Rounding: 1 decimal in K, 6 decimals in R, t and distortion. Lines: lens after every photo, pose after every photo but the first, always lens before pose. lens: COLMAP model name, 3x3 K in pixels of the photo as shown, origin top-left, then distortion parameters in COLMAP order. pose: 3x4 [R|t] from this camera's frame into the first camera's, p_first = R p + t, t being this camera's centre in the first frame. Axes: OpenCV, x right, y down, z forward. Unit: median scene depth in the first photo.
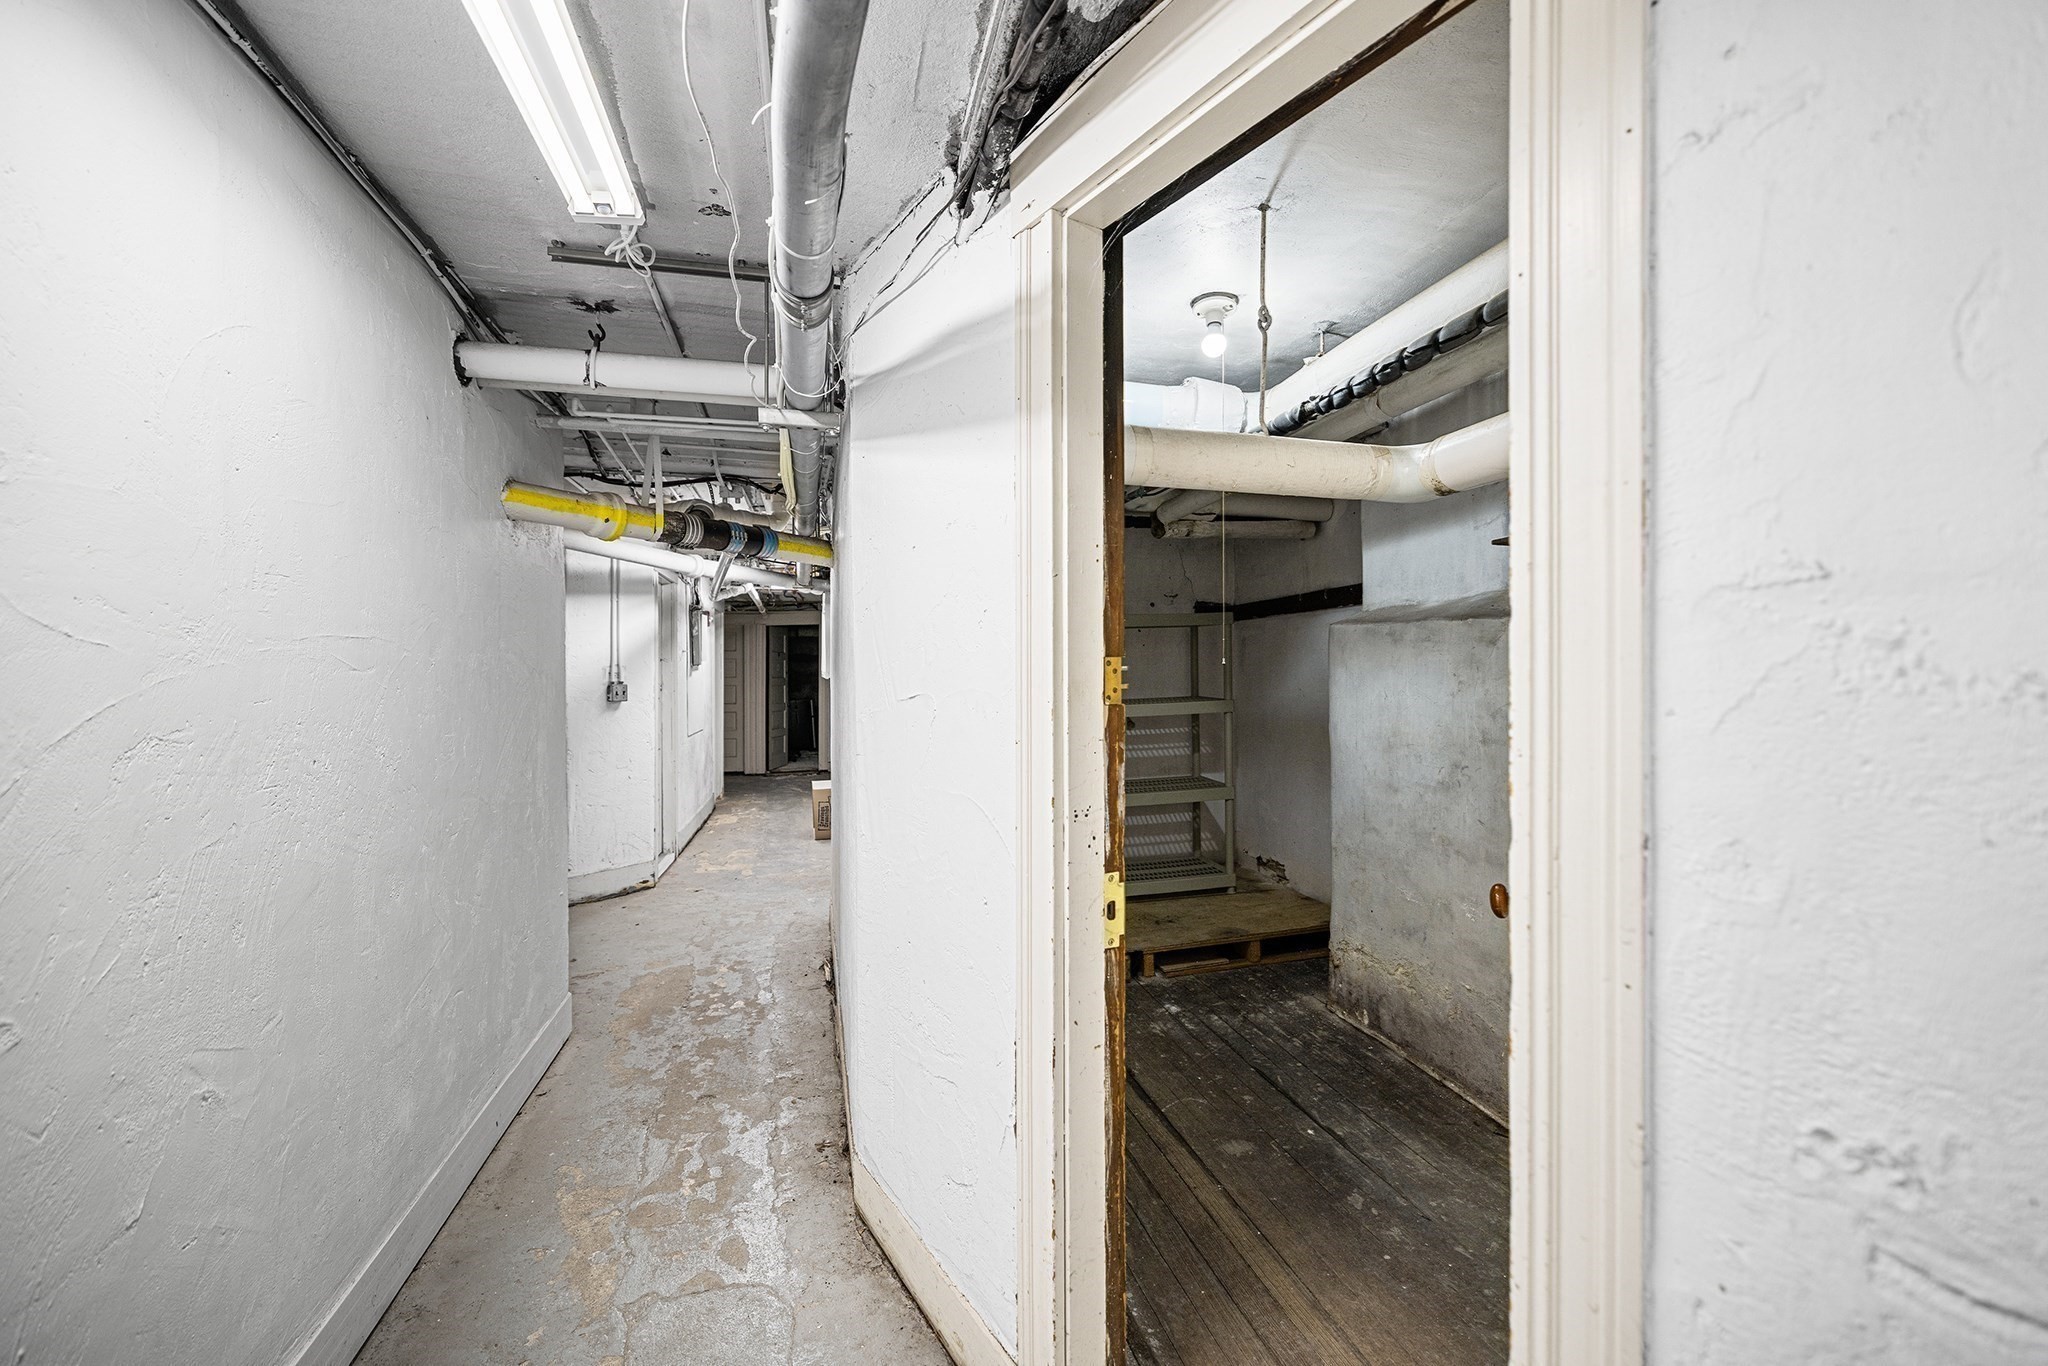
lens RADIAL K [[863.5, 0, 1018.0], [0, 863.5, 680.2], [0, 0, 1]] dist [-0.000947, -0.000308]
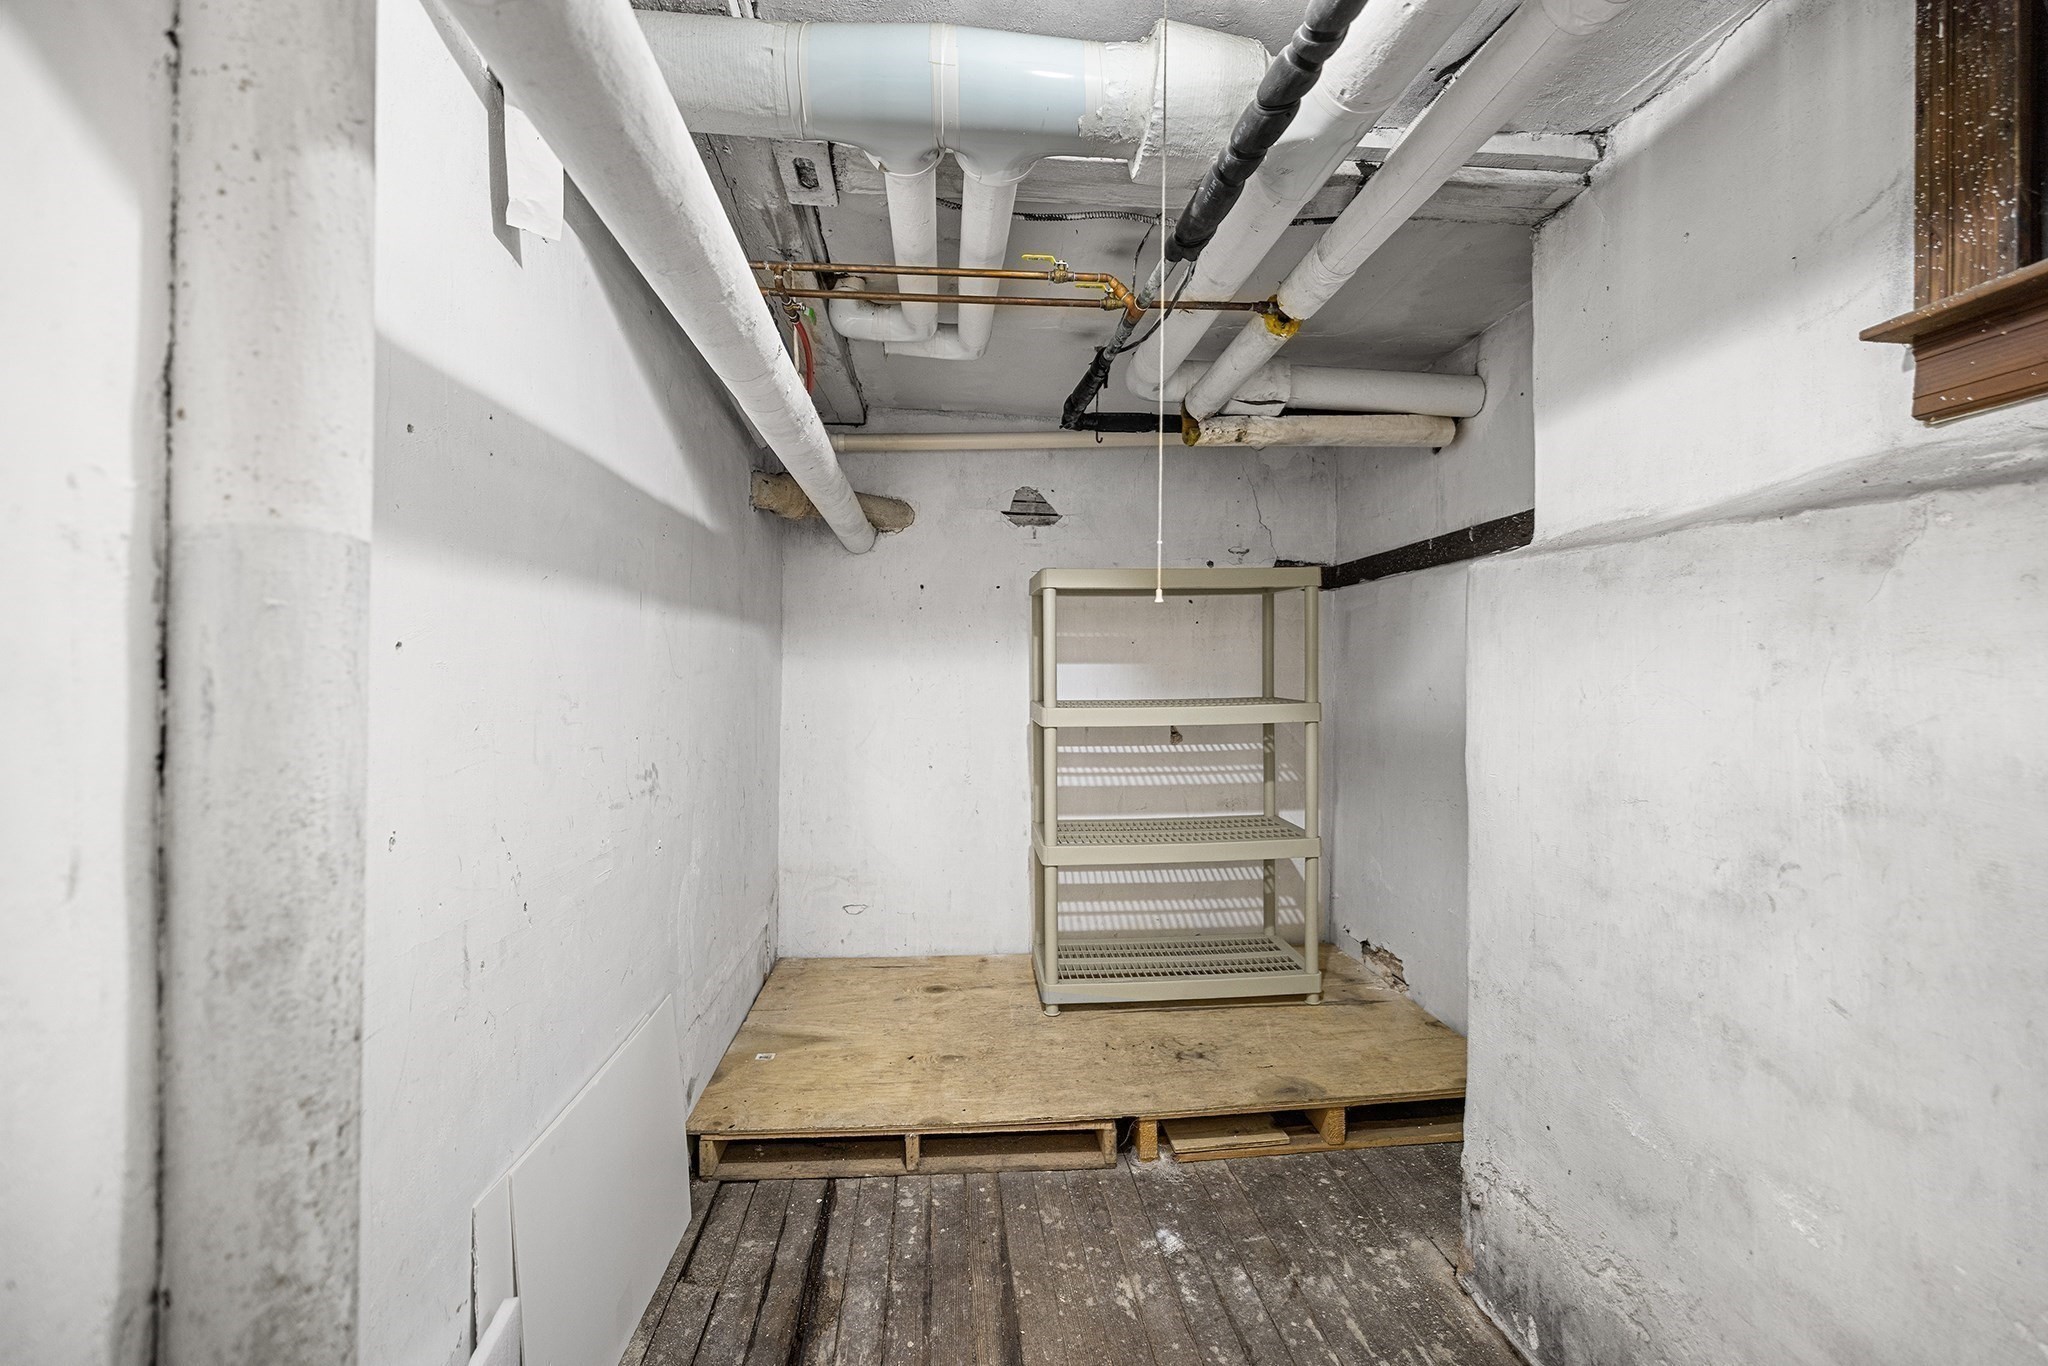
lens RADIAL K [[911.3, 0, 1011.4], [0, 911.3, 674.6], [0, 0, 1]] dist [0.000304, -0.000189]
pose [[0.989606, 0.010940, -0.143389, 0.145555], [-0.011940, 0.999910, -0.006120, 0.010484], [0.143309, 0.007769, 0.989647, 0.358060]]
